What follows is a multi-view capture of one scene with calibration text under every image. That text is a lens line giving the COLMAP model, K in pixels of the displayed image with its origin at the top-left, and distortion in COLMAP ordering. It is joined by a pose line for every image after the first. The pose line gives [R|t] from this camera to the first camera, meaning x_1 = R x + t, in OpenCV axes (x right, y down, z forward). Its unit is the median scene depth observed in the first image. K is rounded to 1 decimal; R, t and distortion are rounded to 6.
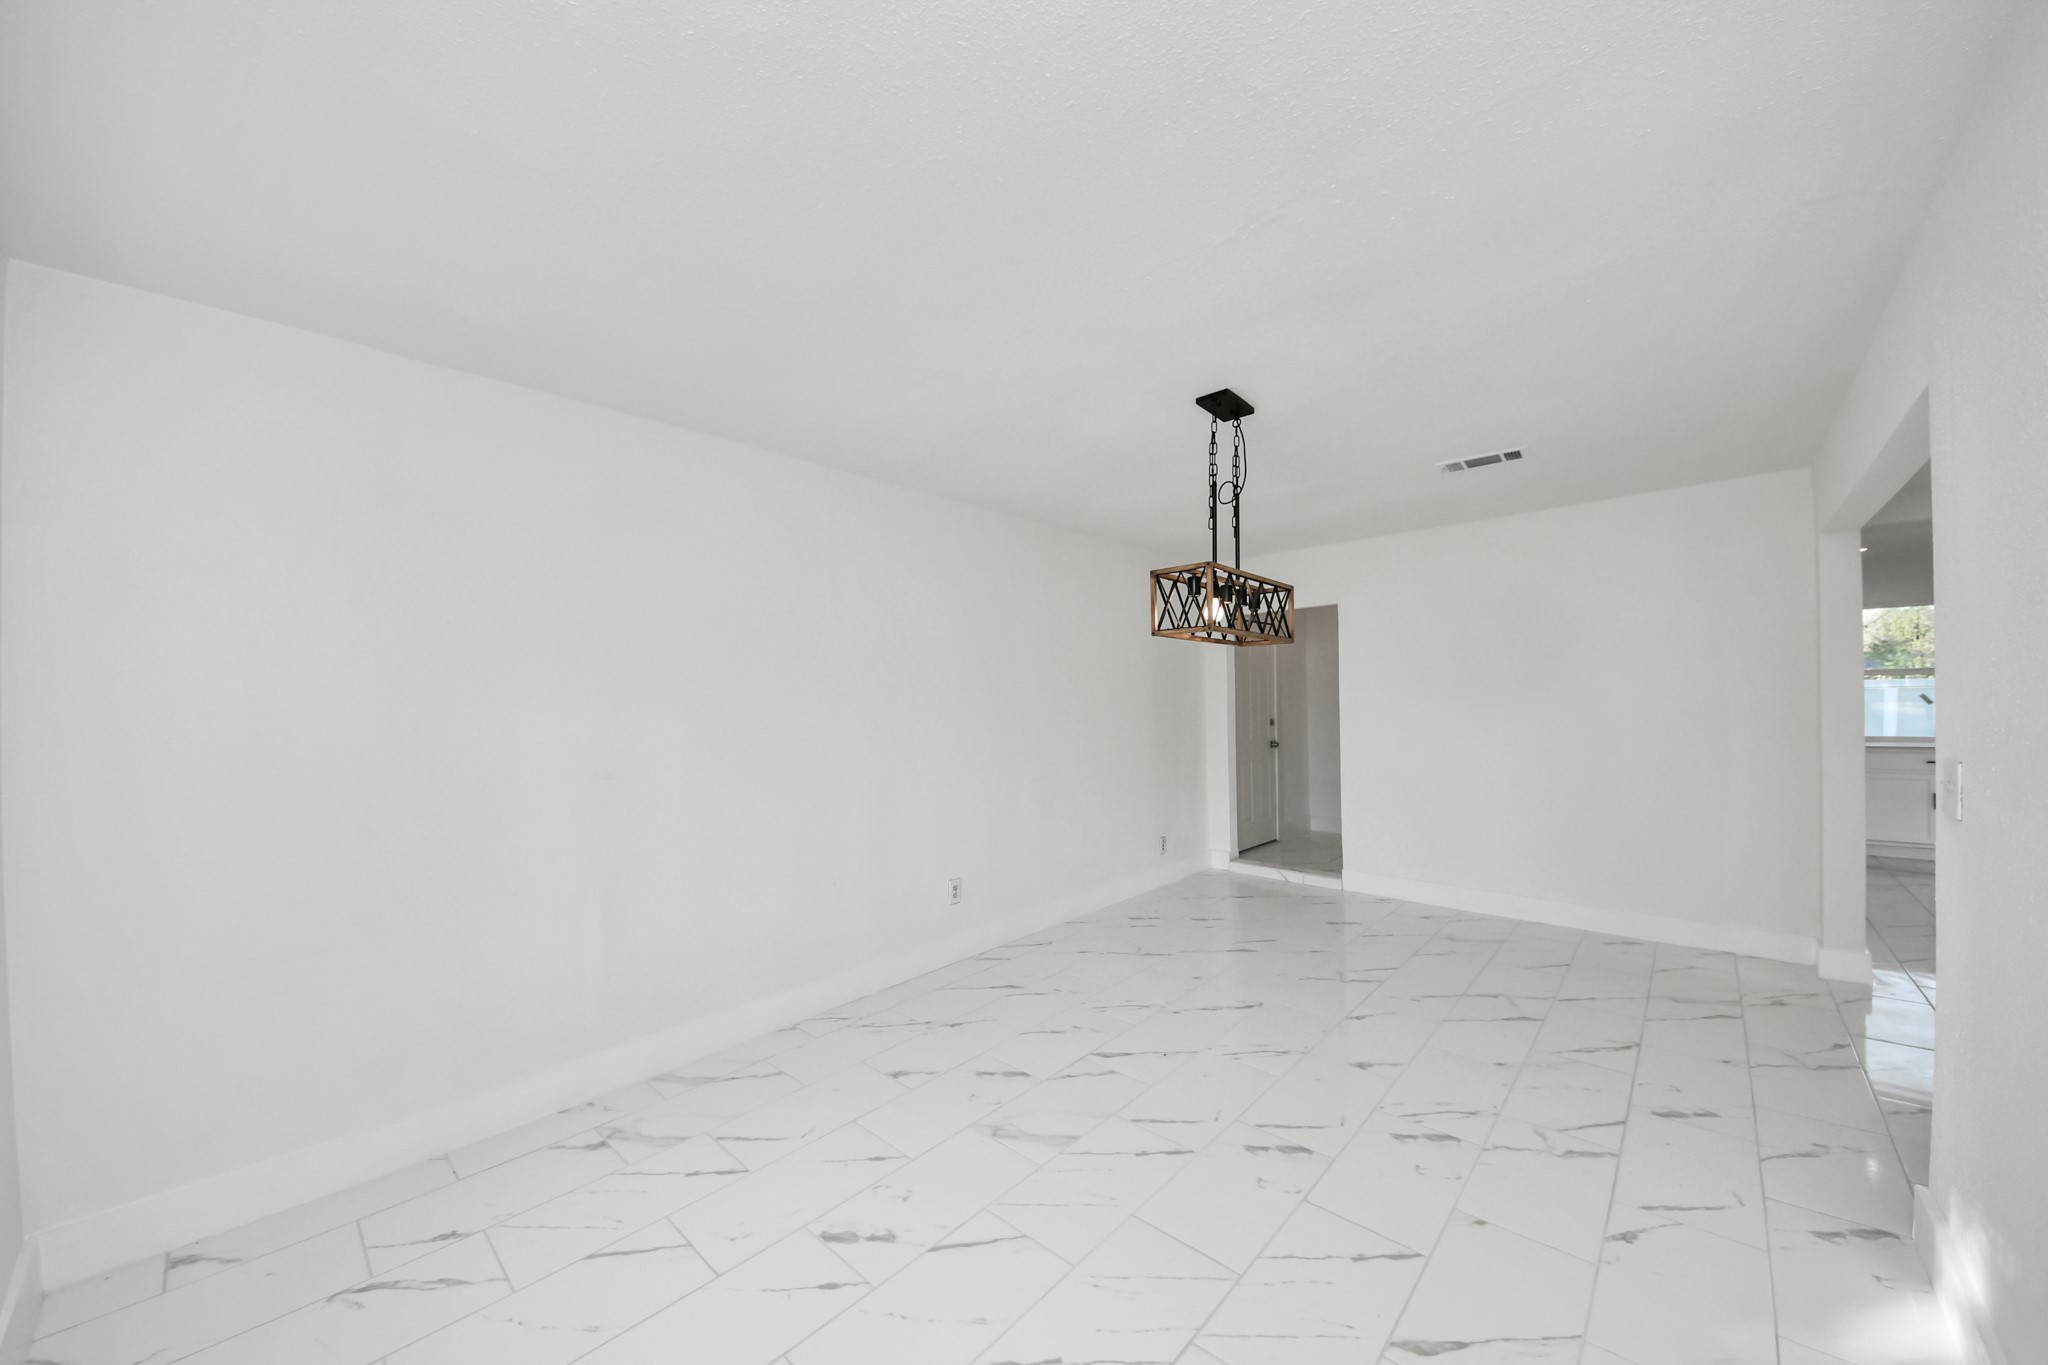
lens RADIAL K [[742.6, 0, 1029.6], [0, 742.6, 696.4], [0, 0, 1]] dist [0.046271, -0.023316]
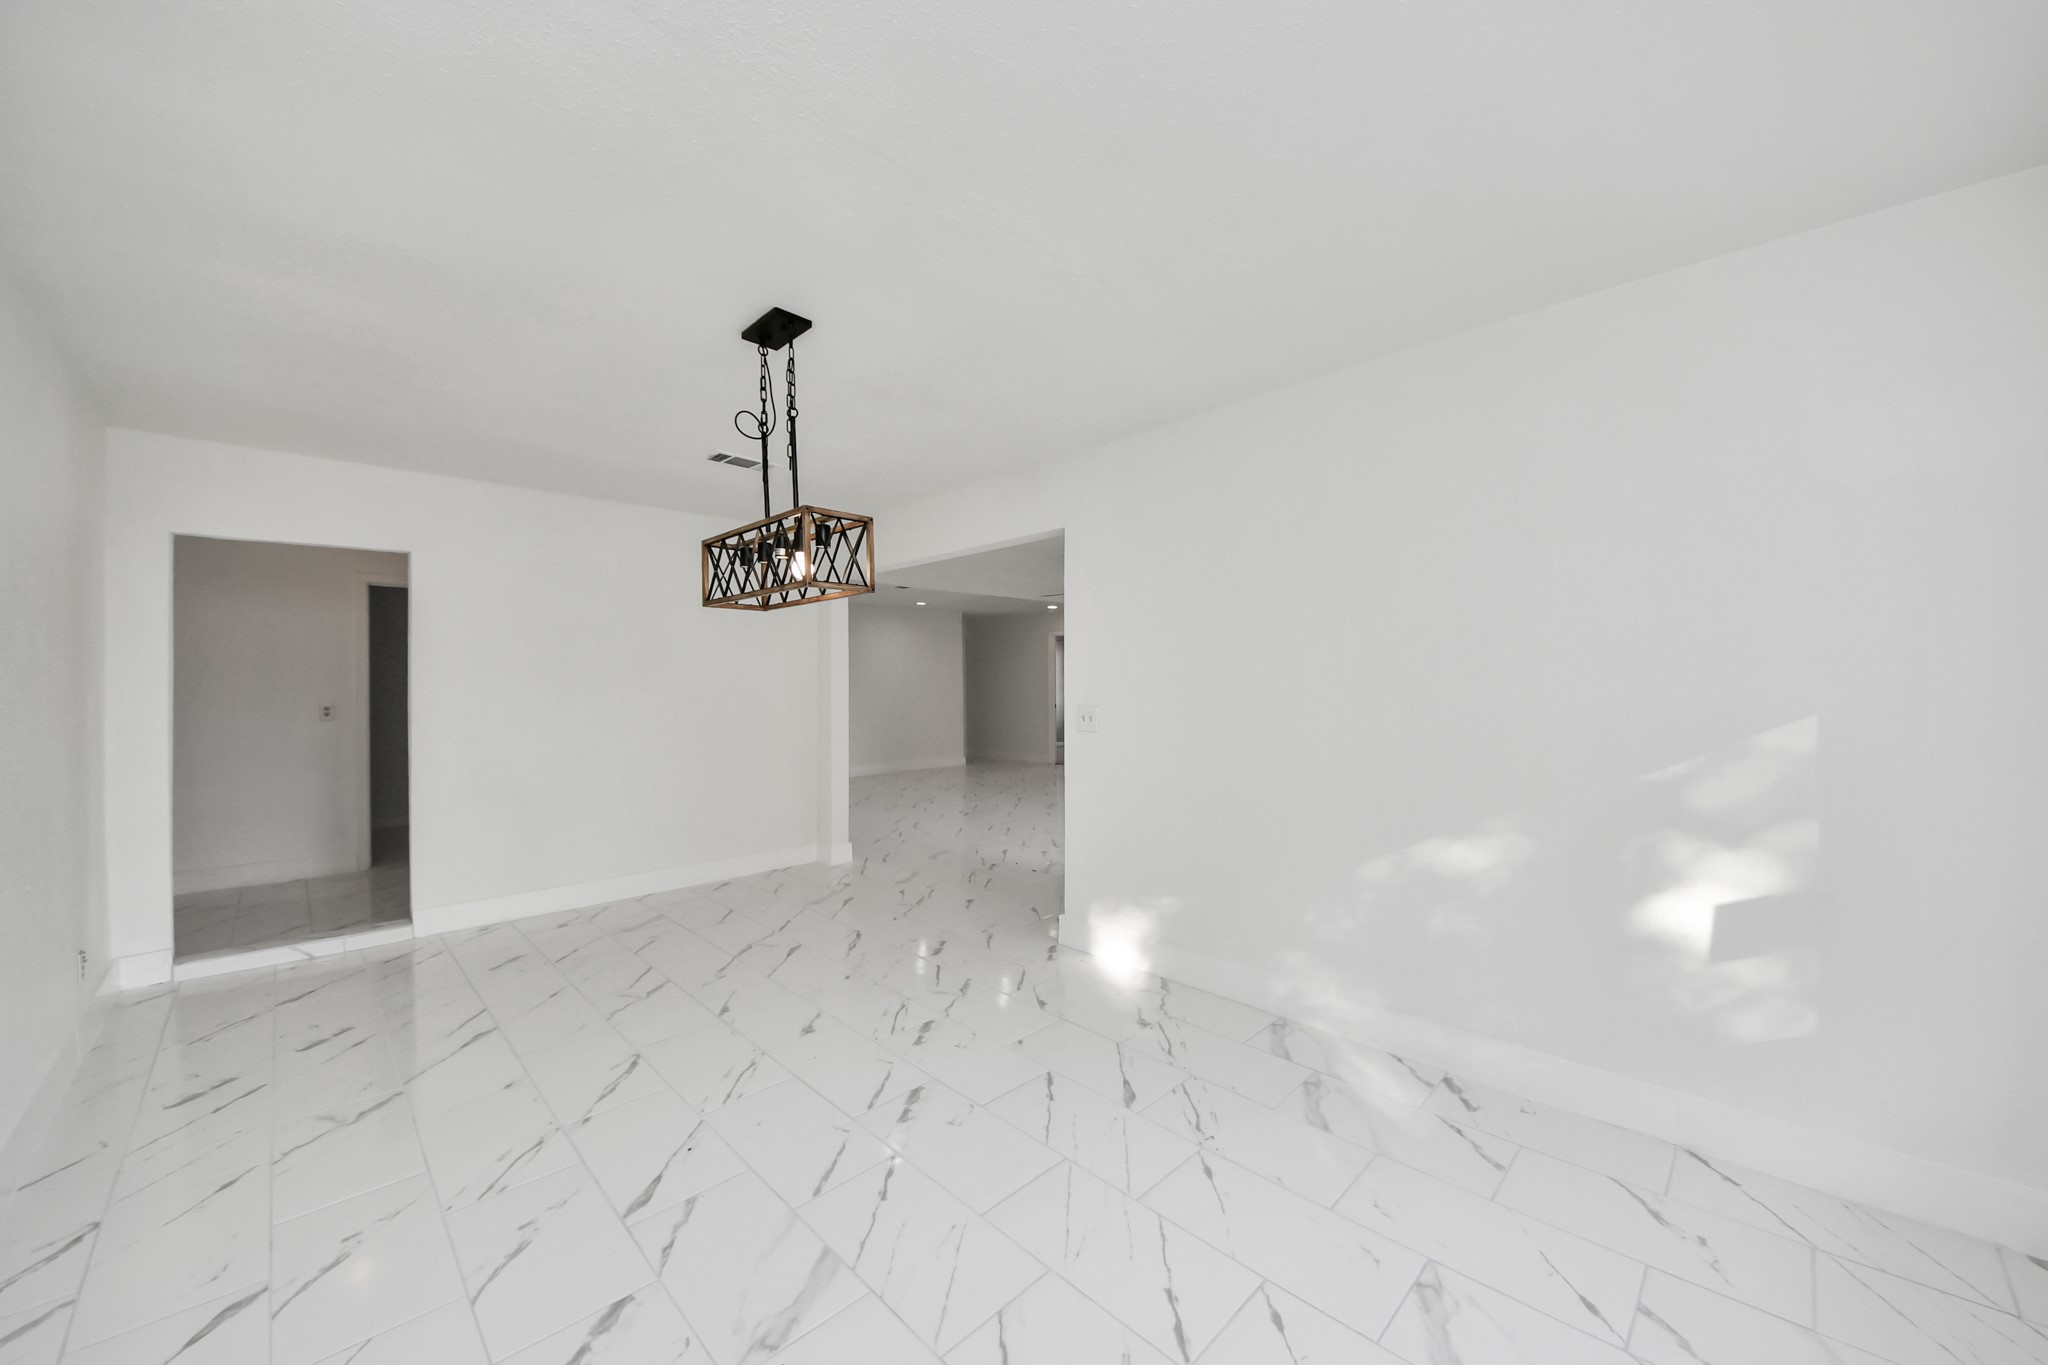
lens RADIAL K [[742.6, 0, 1029.6], [0, 742.6, 696.4], [0, 0, 1]] dist [0.046271, -0.023316]
pose [[0.030581, 0.003382, 0.999527, -0.410897], [-0.006734, 0.999972, -0.003178, 0.018419], [-0.999510, -0.006633, 0.030603, 0.459863]]
